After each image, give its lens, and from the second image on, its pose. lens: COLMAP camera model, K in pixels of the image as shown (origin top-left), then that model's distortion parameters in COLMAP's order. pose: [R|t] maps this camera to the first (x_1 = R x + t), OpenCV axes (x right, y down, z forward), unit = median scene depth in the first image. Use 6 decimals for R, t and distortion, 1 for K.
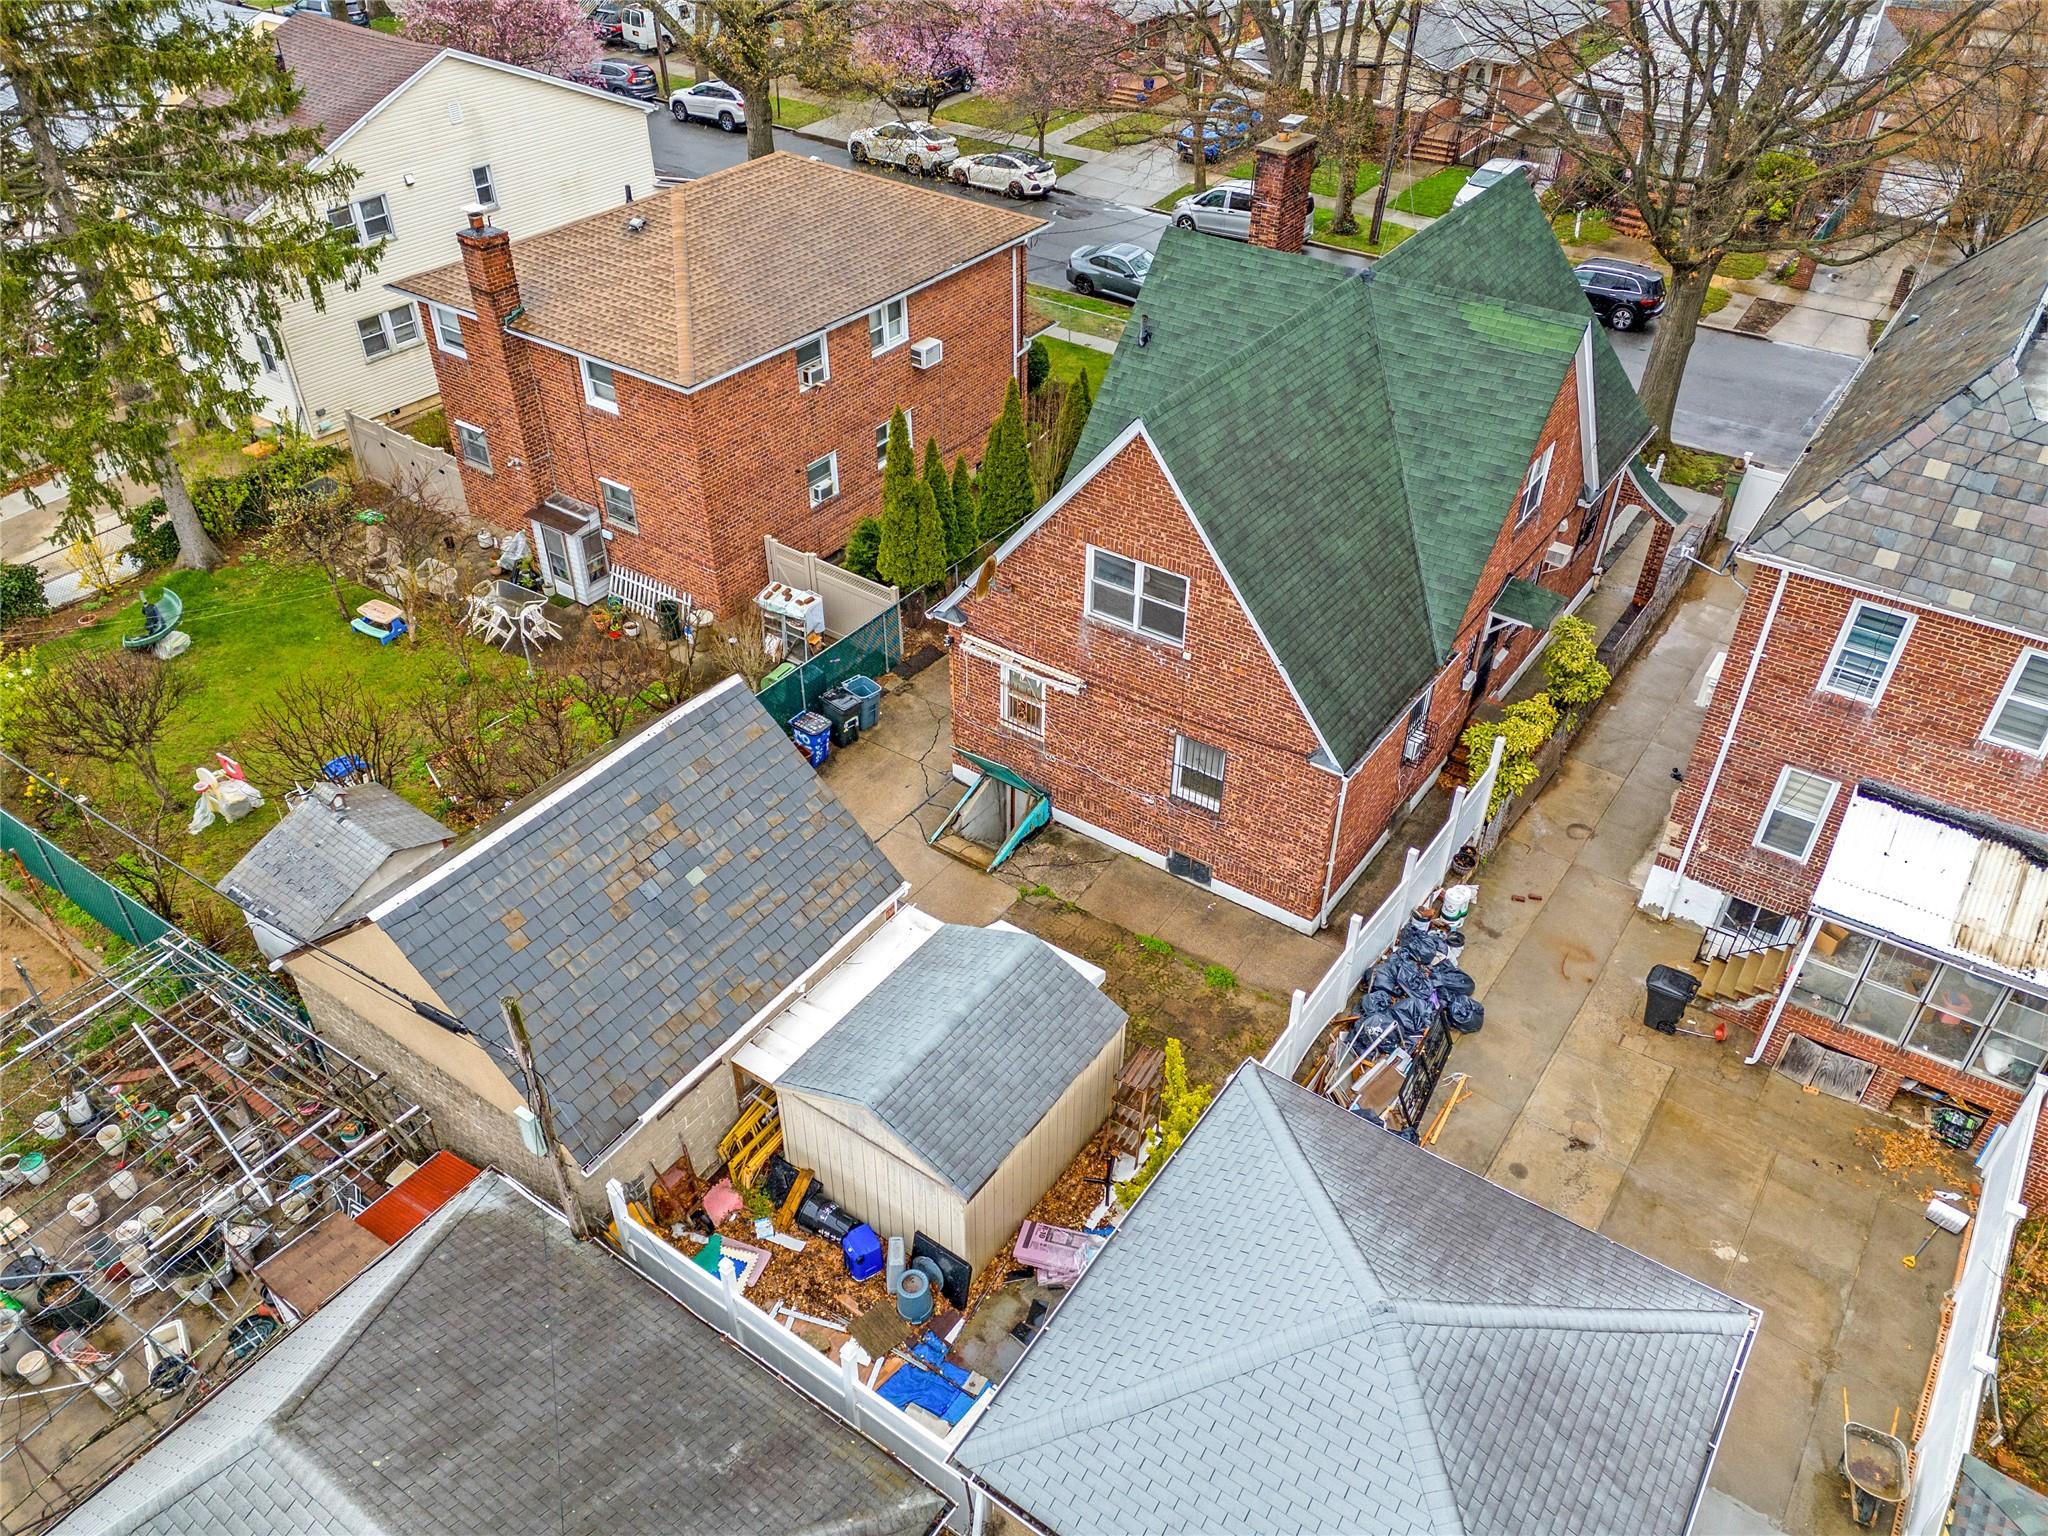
lens RADIAL K [[1499.7, 0, 1011.7], [0, 1499.7, 738.7], [0, 0, 1]] dist [0.083576, -0.062342]
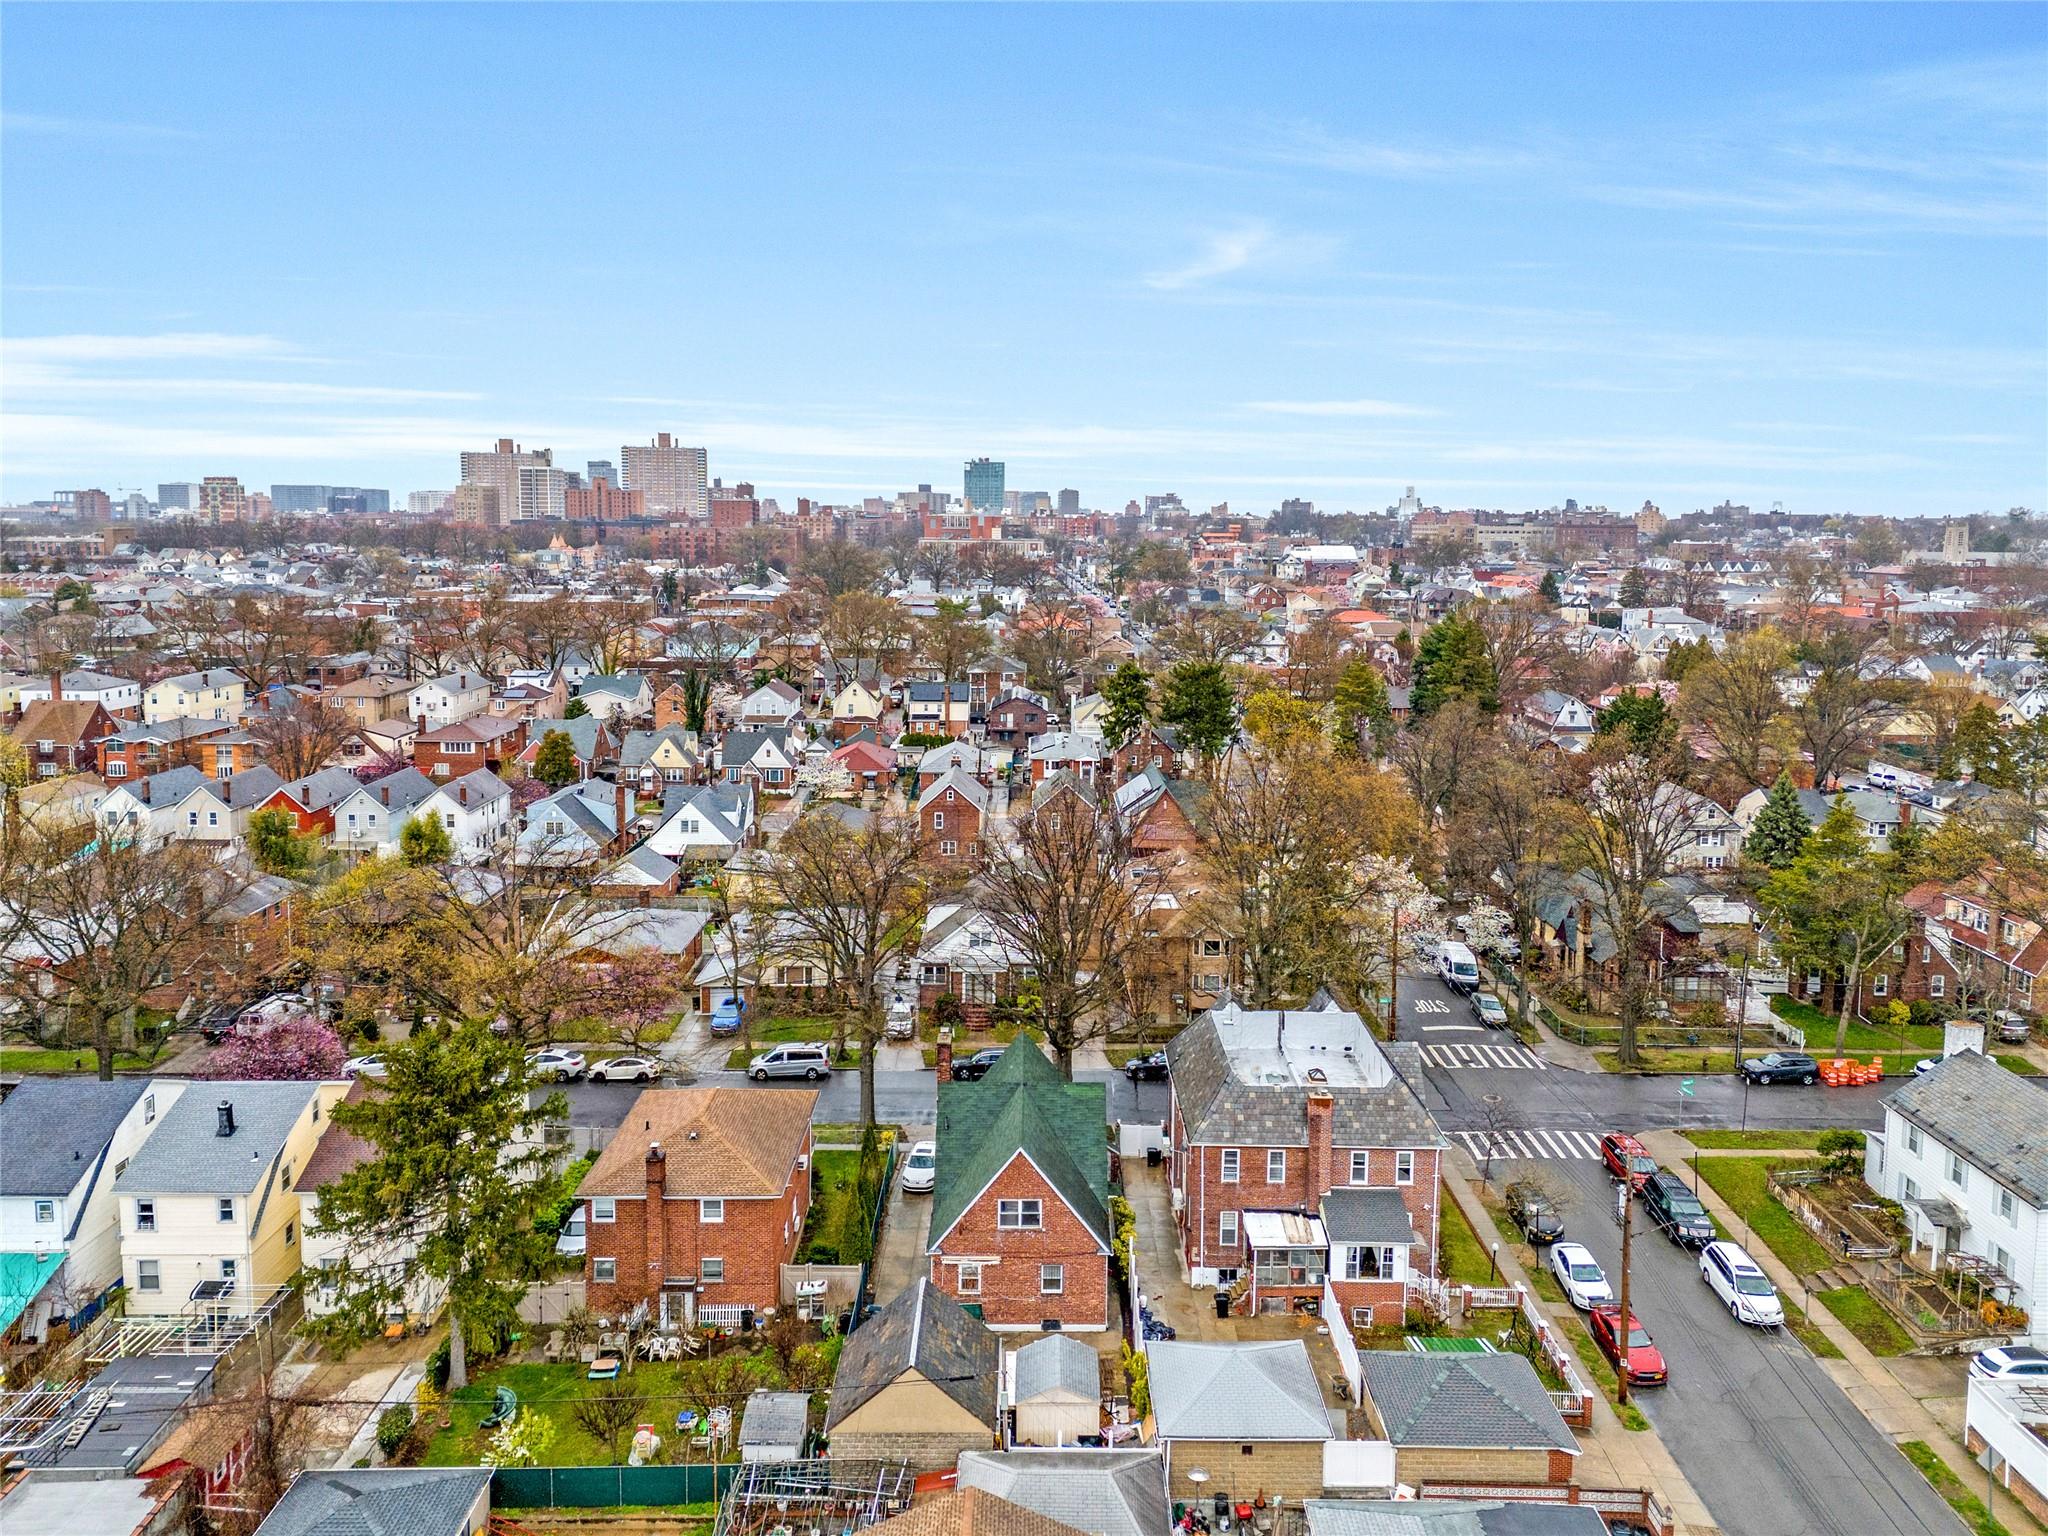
lens RADIAL K [[1499.7, 0, 1011.7], [0, 1499.7, 738.7], [0, 0, 1]] dist [0.083576, -0.062342]
pose [[0.830026, -0.090917, 0.550264, -1.314832], [0.342853, 0.861361, -0.374847, 0.180423], [-0.439896, 0.499792, 0.746123, -1.426921]]
